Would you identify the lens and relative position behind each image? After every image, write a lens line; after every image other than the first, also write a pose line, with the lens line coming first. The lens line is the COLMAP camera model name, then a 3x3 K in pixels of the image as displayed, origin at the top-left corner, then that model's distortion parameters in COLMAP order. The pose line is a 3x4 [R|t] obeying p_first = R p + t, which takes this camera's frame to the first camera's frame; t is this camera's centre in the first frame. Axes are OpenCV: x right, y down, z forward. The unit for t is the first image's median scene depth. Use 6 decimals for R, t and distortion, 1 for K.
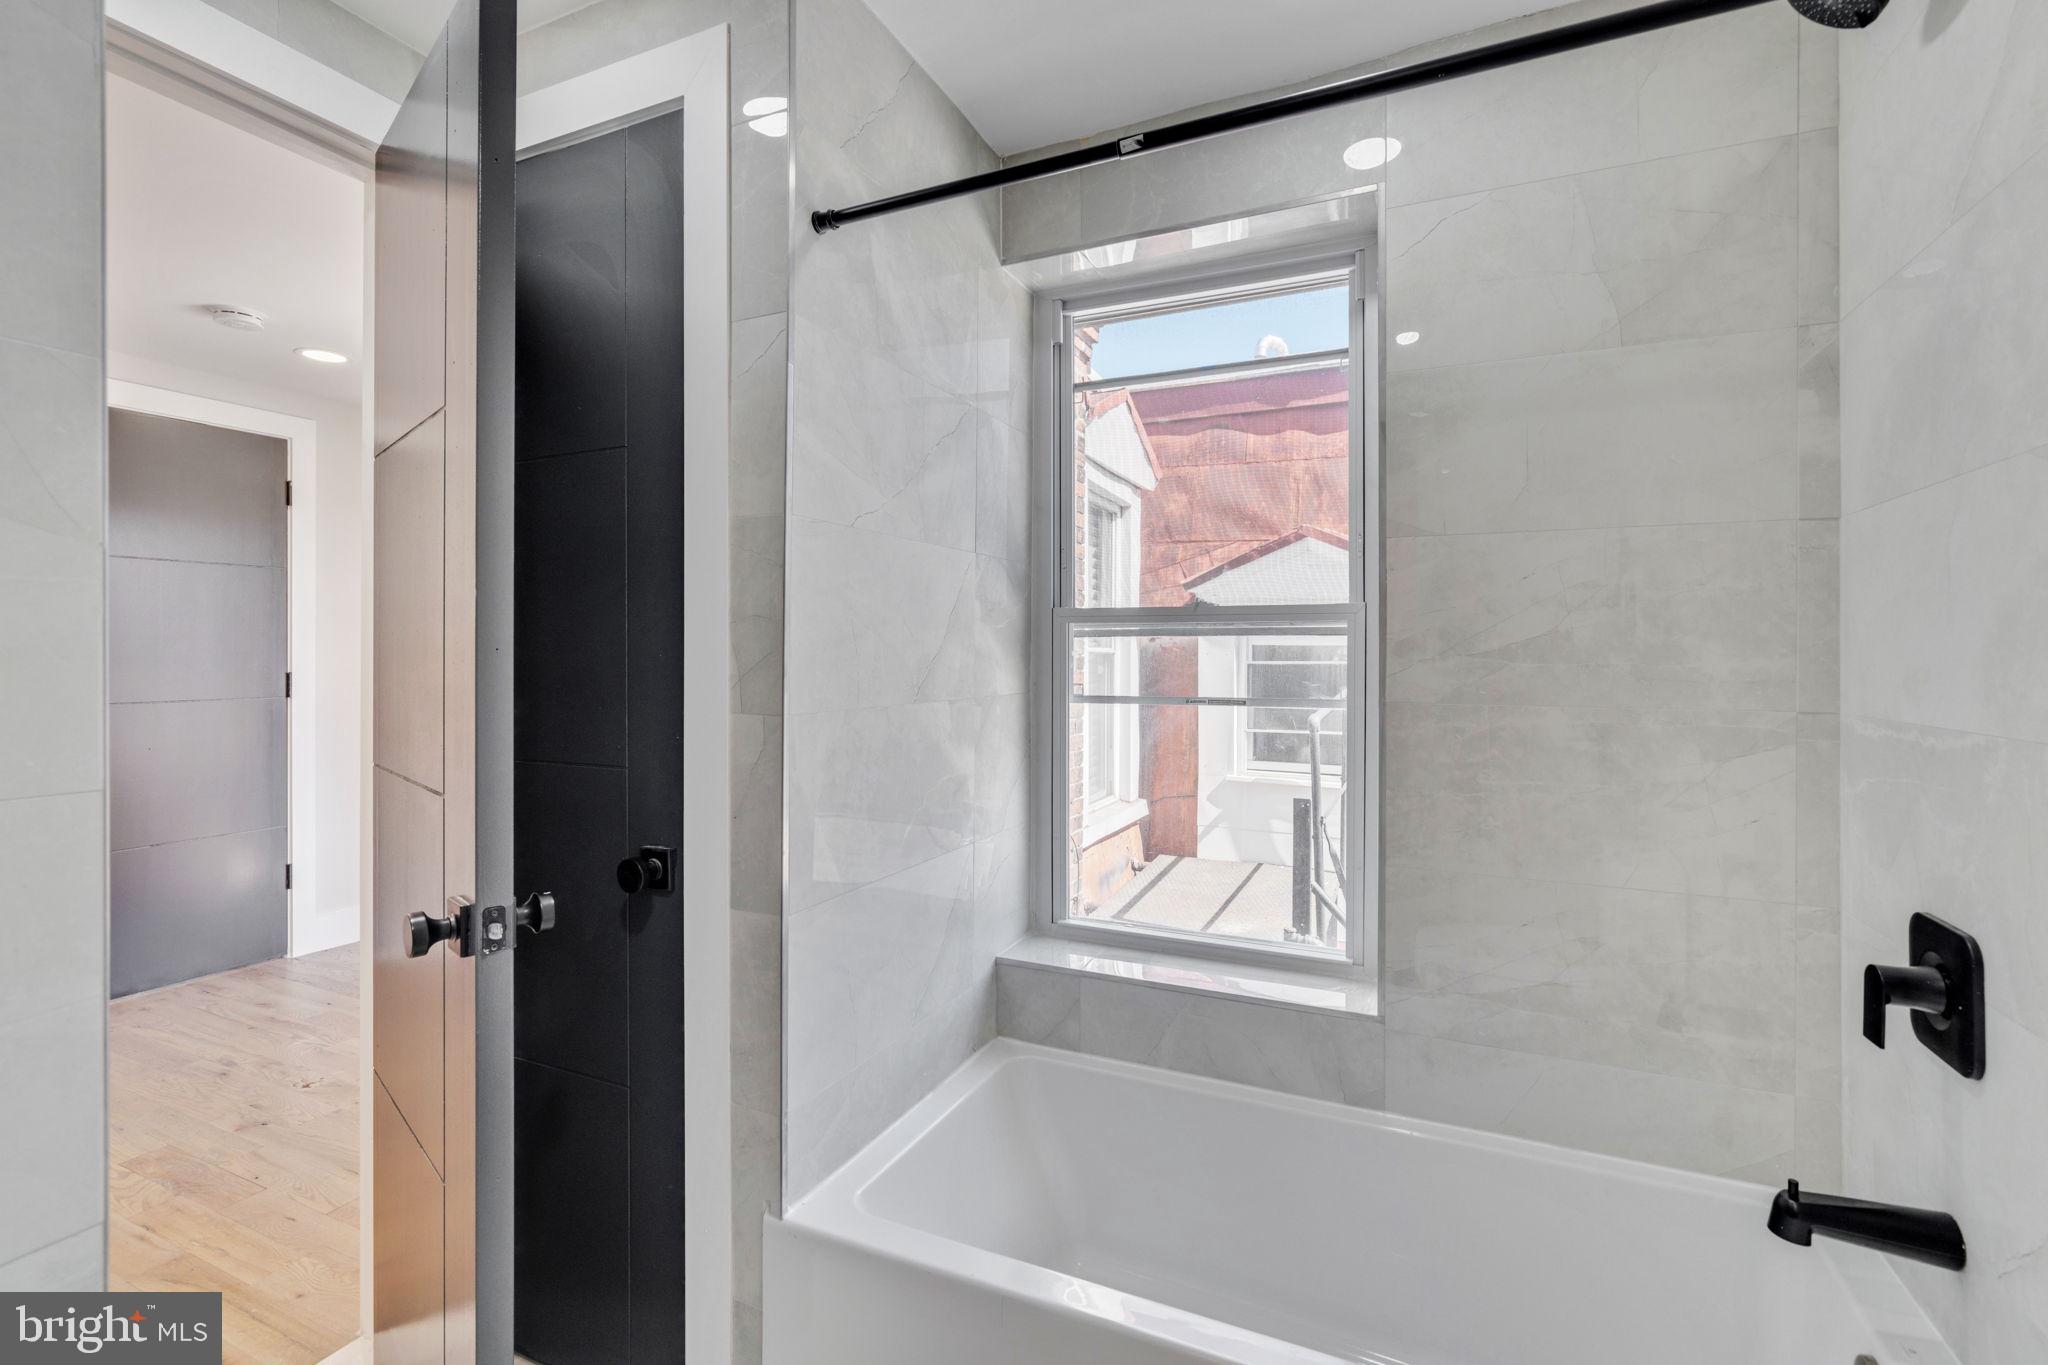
lens RADIAL K [[937.4, 0, 1023.1], [0, 937.4, 656.4], [0, 0, 1]] dist [-0.017462, 0.014096]
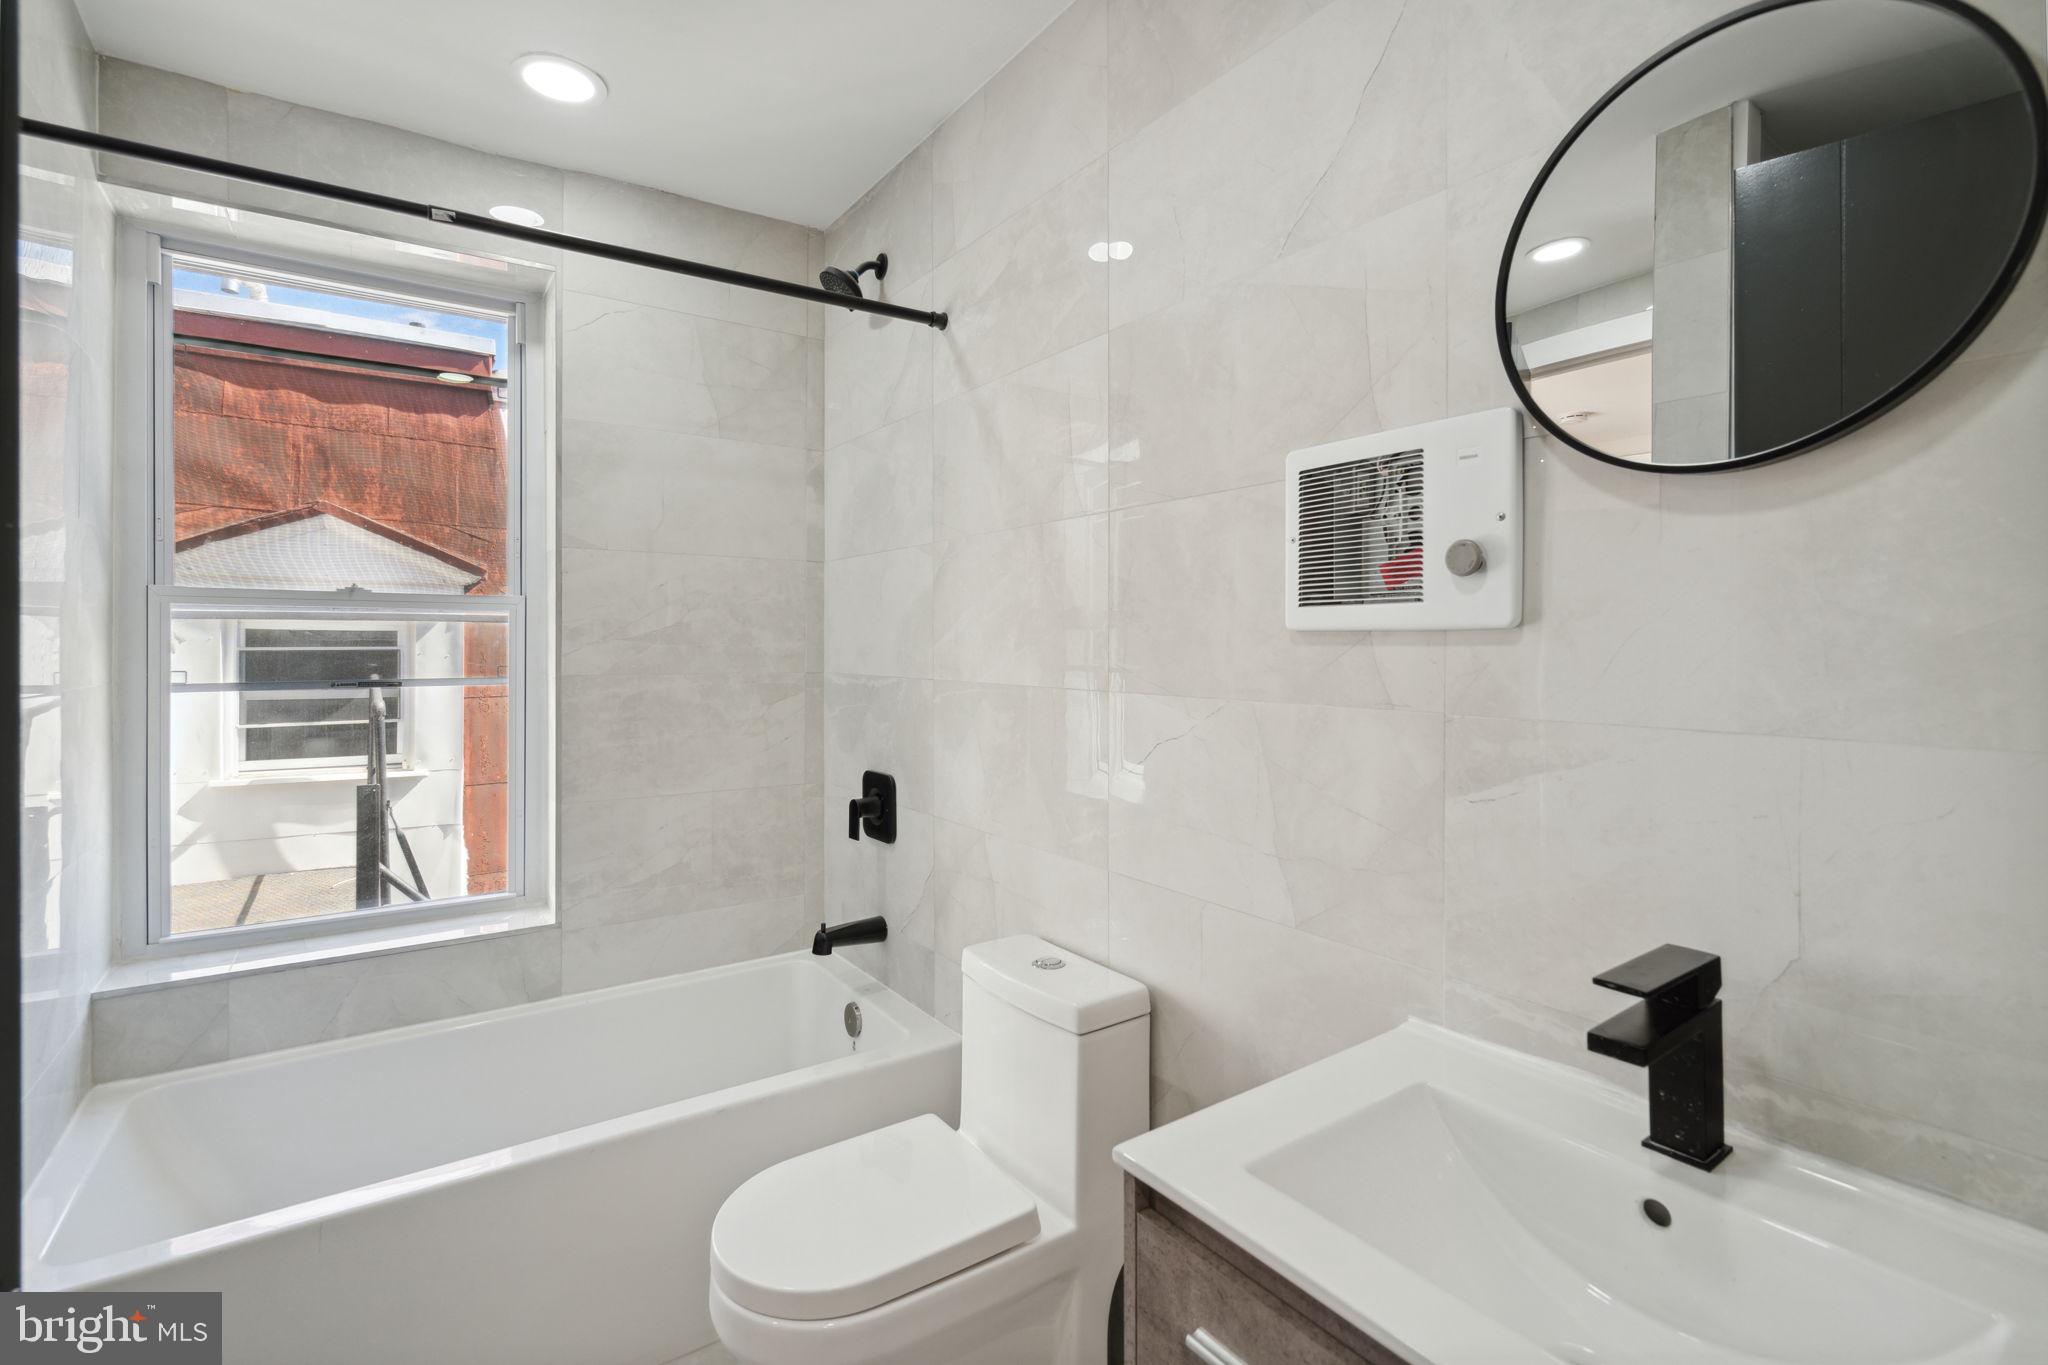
lens RADIAL K [[930.0, 0, 1019.6], [0, 930.0, 688.1], [0, 0, 1]] dist [-0.015104, 0.008034]
pose [[0.506668, -0.043507, 0.861043, -0.367500], [0.001035, 0.998756, 0.049856, 0.002613], [-0.862141, -0.024369, 0.506083, -0.173534]]
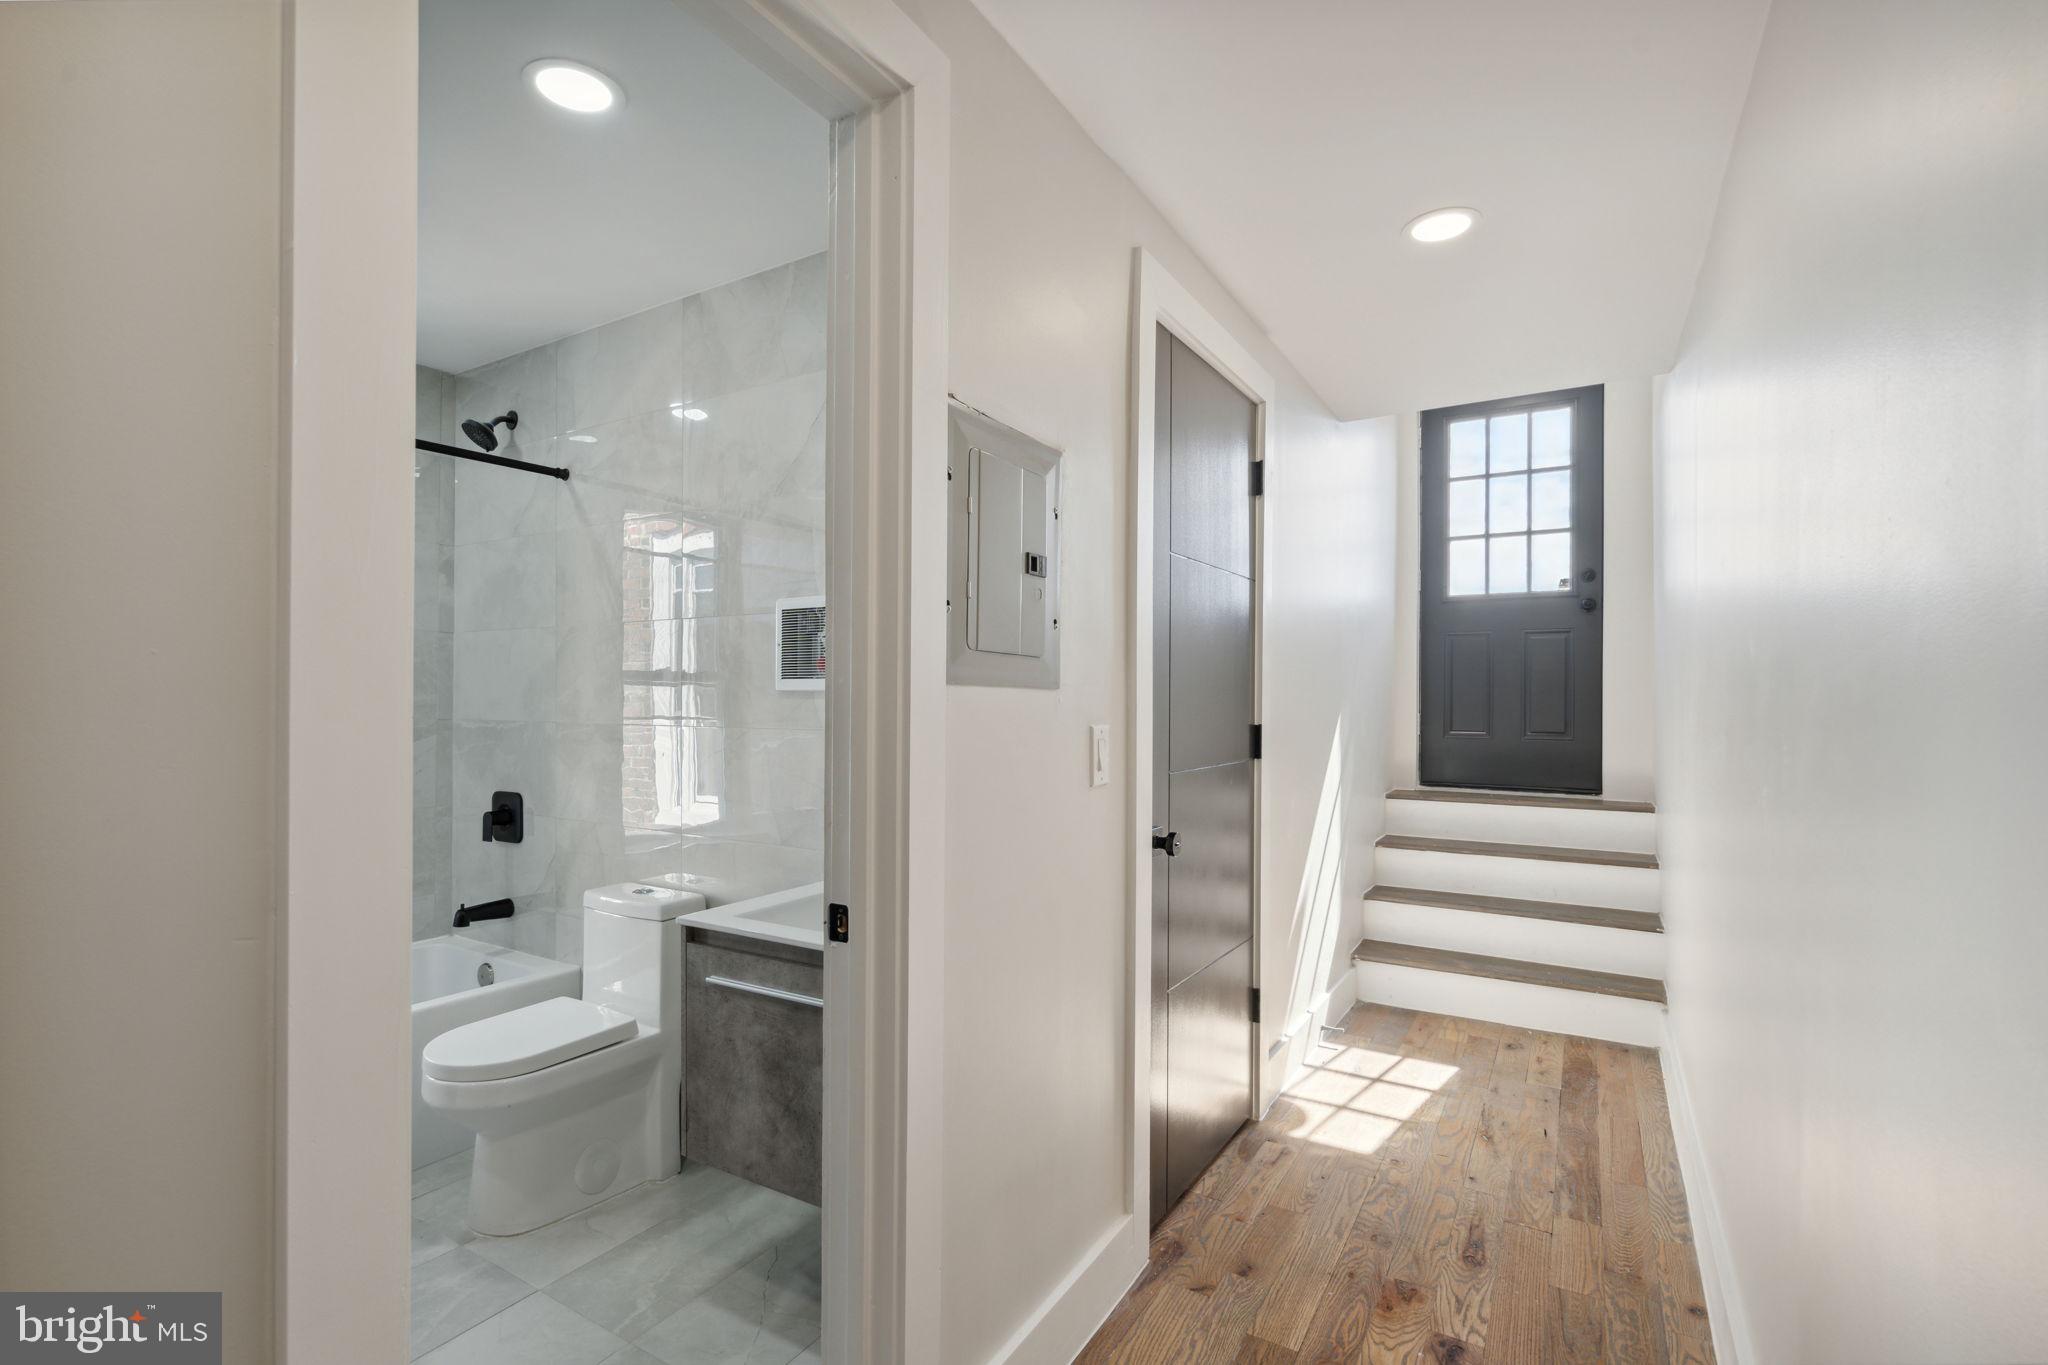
lens RADIAL K [[930.0, 0, 1019.6], [0, 930.0, 688.1], [0, 0, 1]] dist [-0.015104, 0.008034]
pose [[0.107983, 0.007027, 0.994128, -0.973347], [-0.002545, 0.999974, -0.006792, -0.001790], [-0.994149, -0.001797, 0.107998, -0.492728]]
